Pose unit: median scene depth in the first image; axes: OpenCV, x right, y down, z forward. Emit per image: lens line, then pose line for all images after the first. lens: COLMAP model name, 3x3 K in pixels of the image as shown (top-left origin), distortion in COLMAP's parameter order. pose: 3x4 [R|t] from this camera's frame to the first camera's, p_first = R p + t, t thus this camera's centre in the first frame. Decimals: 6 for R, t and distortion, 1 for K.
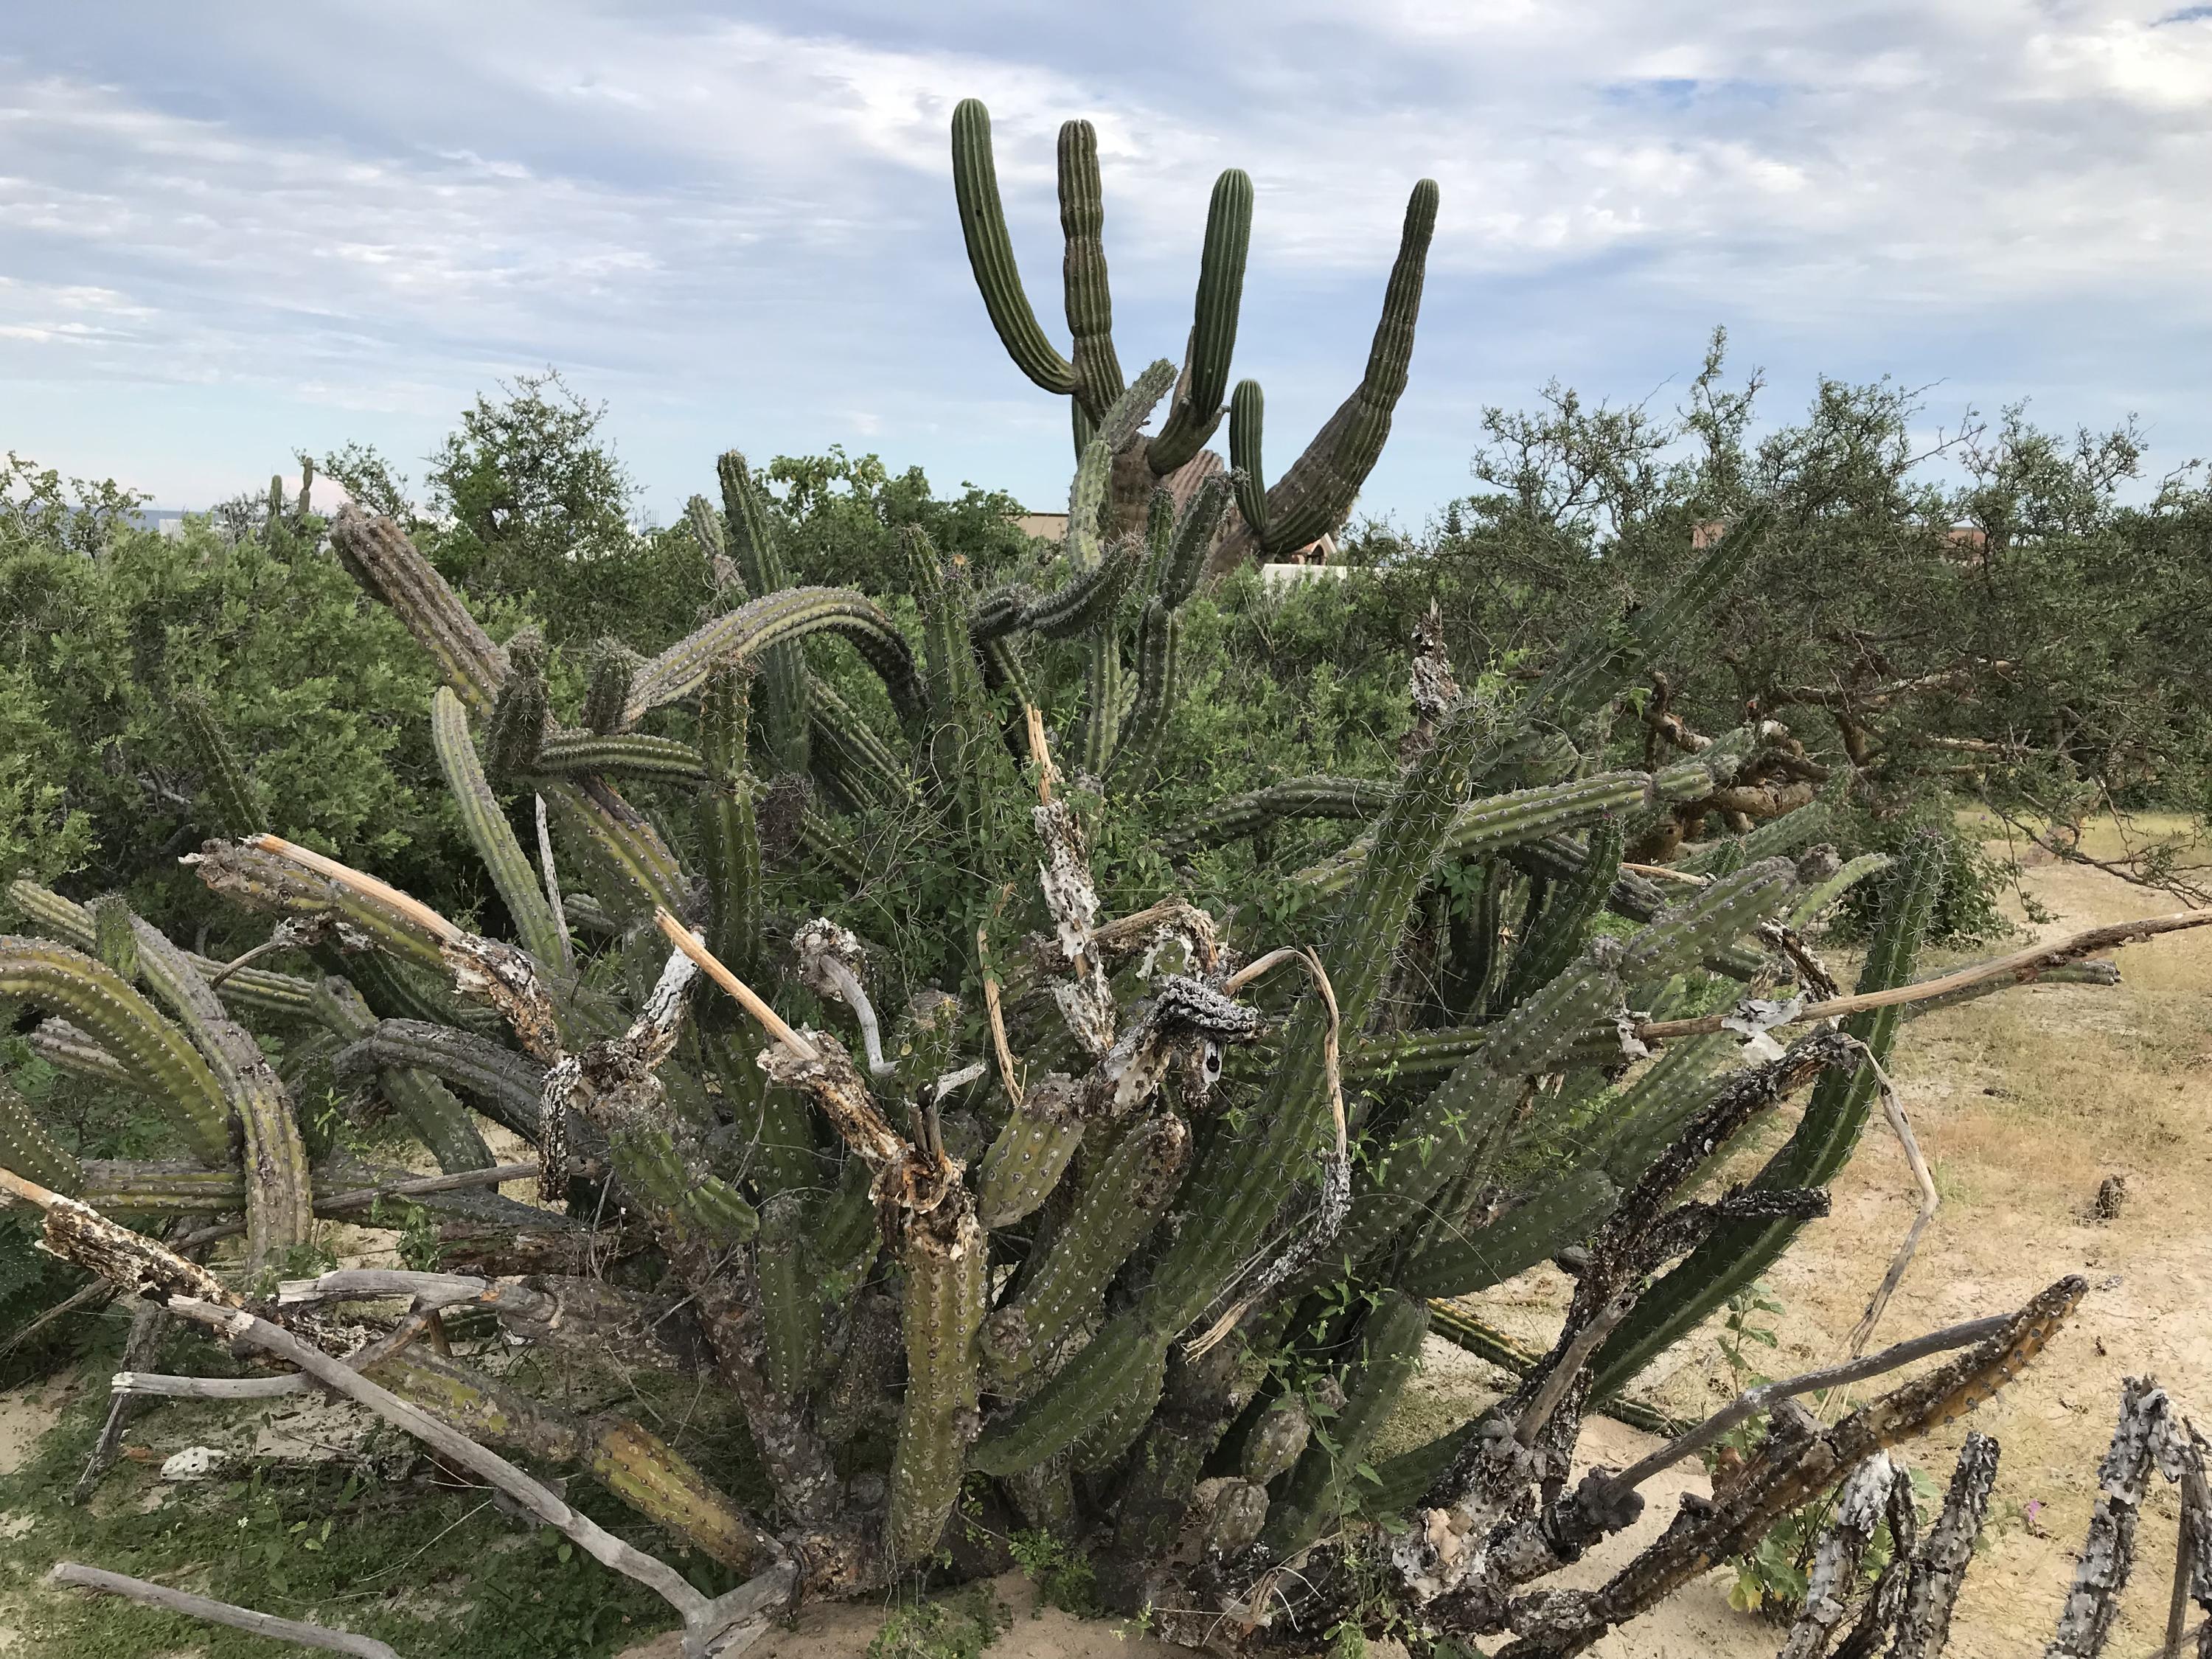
lens RADIAL K [[1838.2, 0, 1156.1], [0, 1838.2, 861.5], [0, 0, 1]] dist [0.011257, -0.016430]
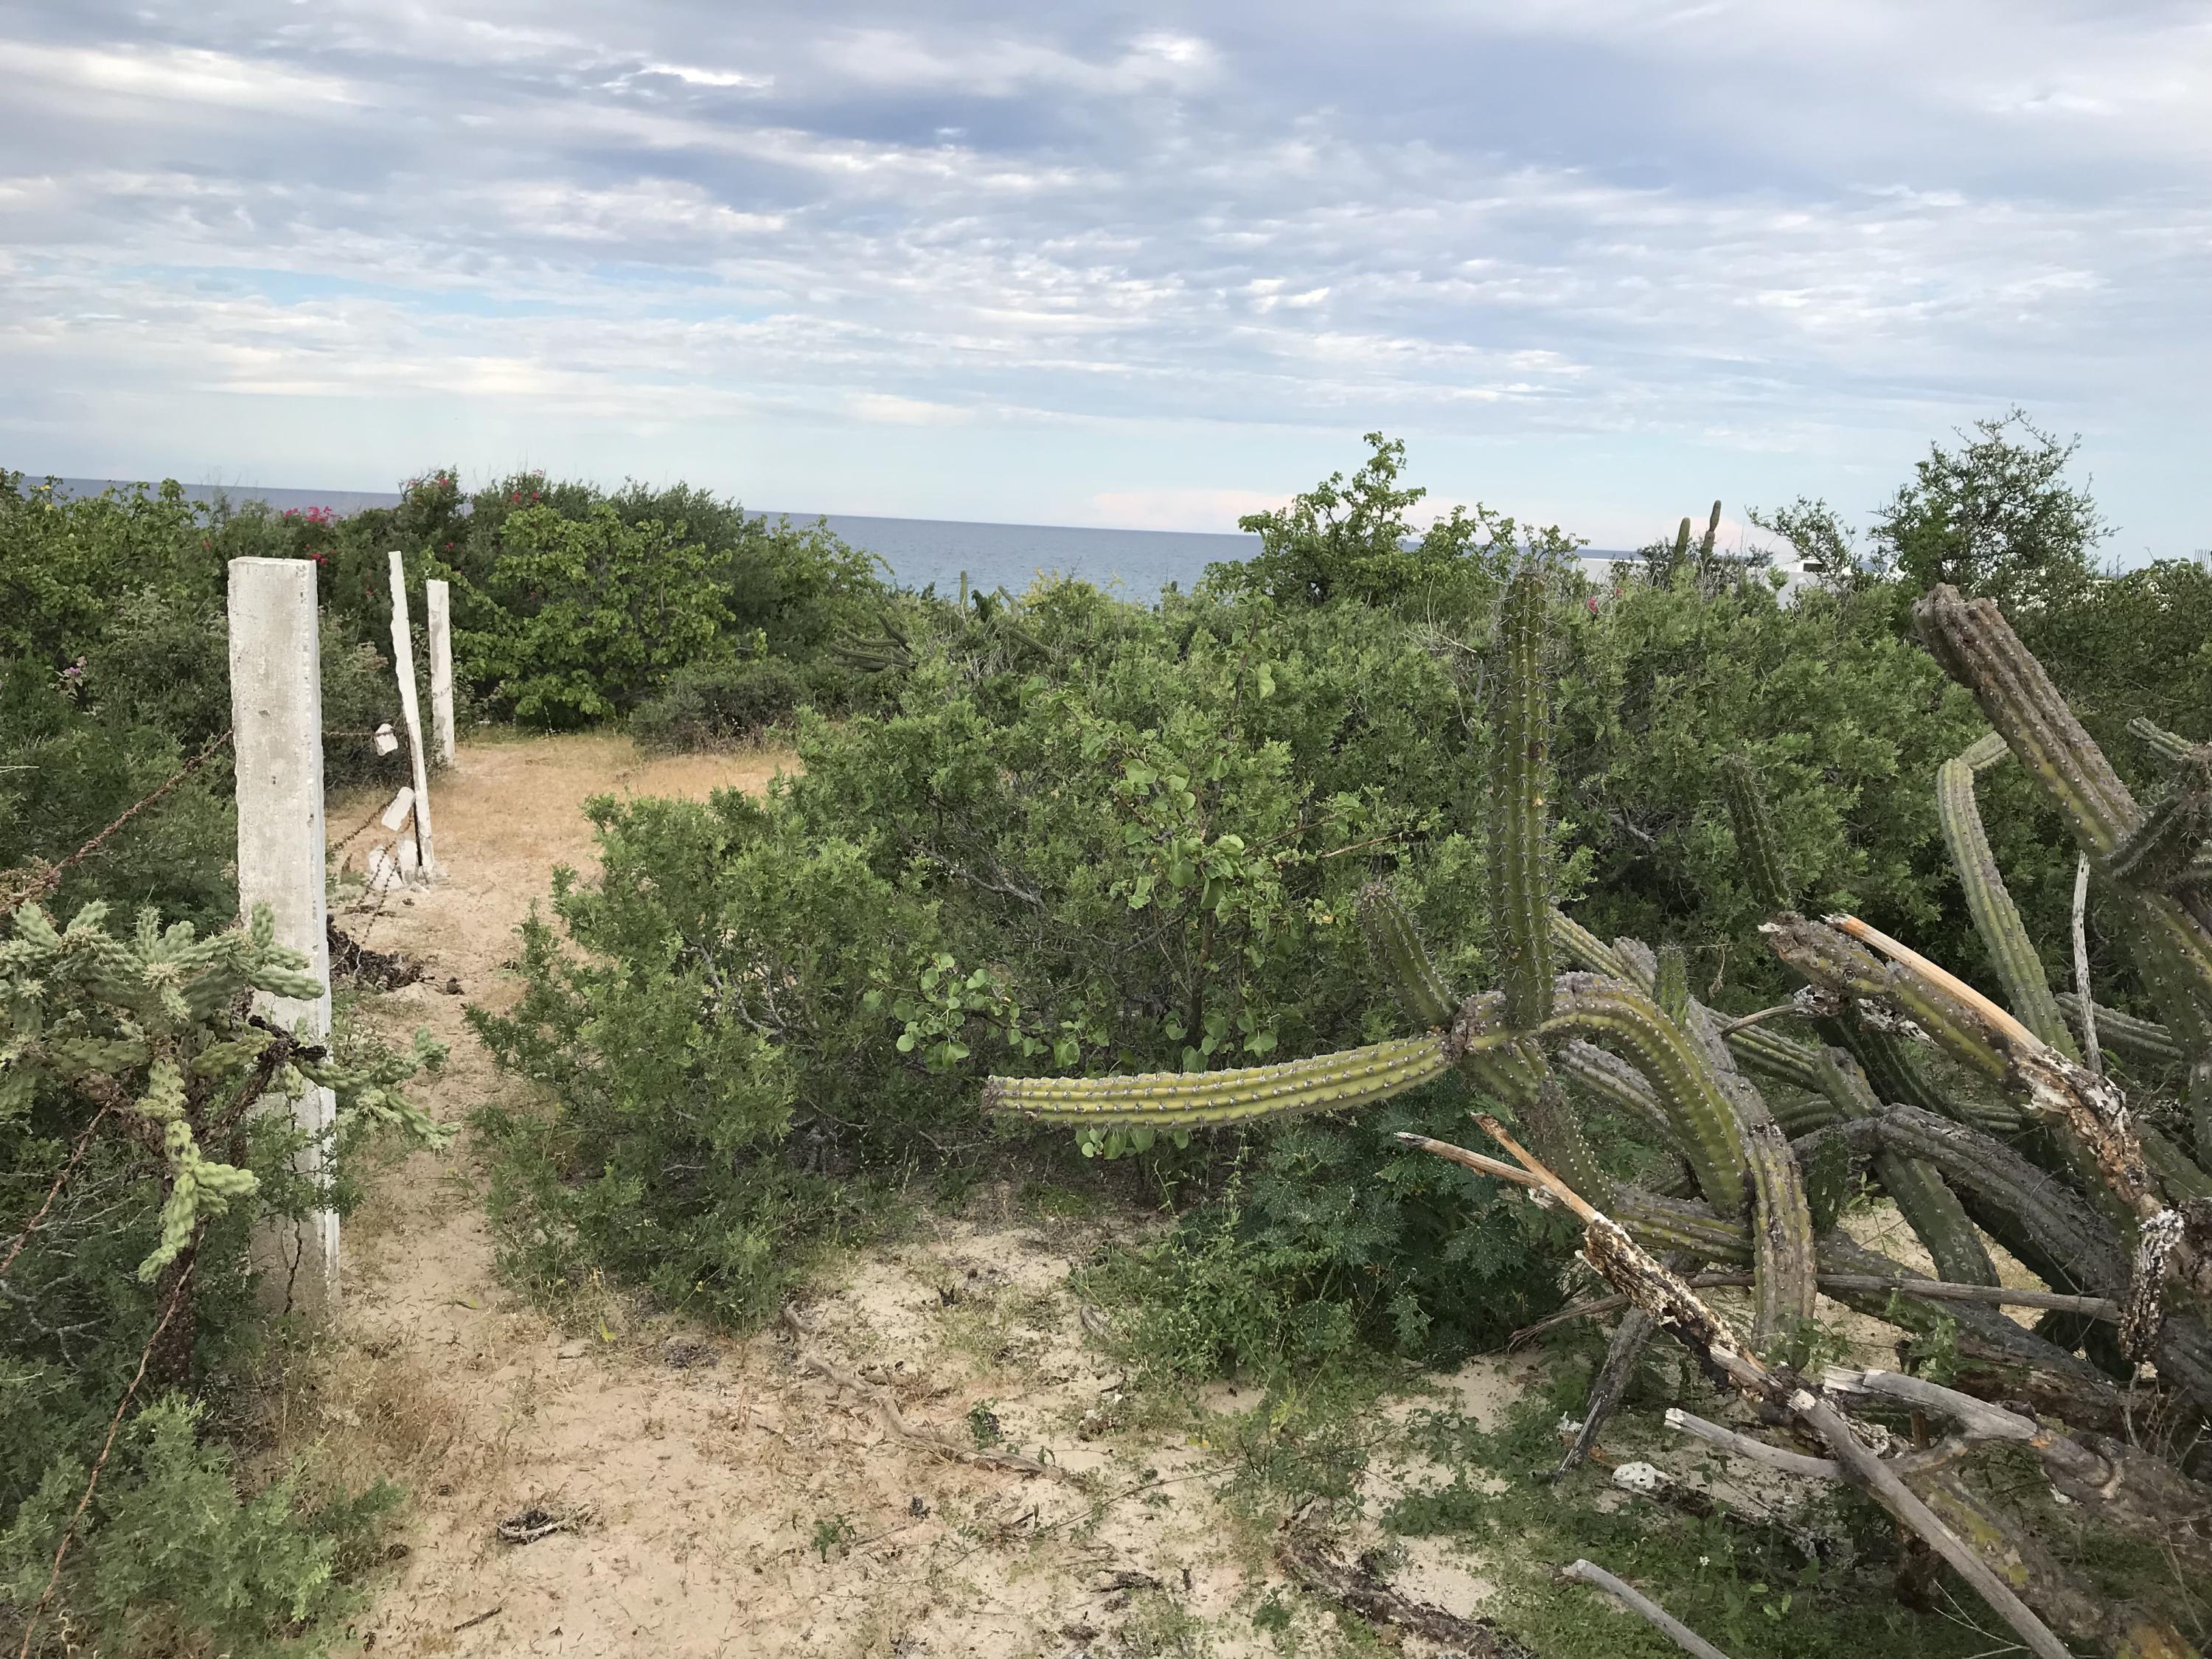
lens RADIAL K [[1838.2, 0, 1096.0], [0, 1838.2, 854.3], [0, 0, 1]] dist [0.011257, -0.016430]
pose [[0.743011, 0.110887, -0.660030, -0.096259], [-0.126124, 0.991709, 0.024630, -0.015778], [0.657288, 0.064945, 0.750836, -0.024743]]
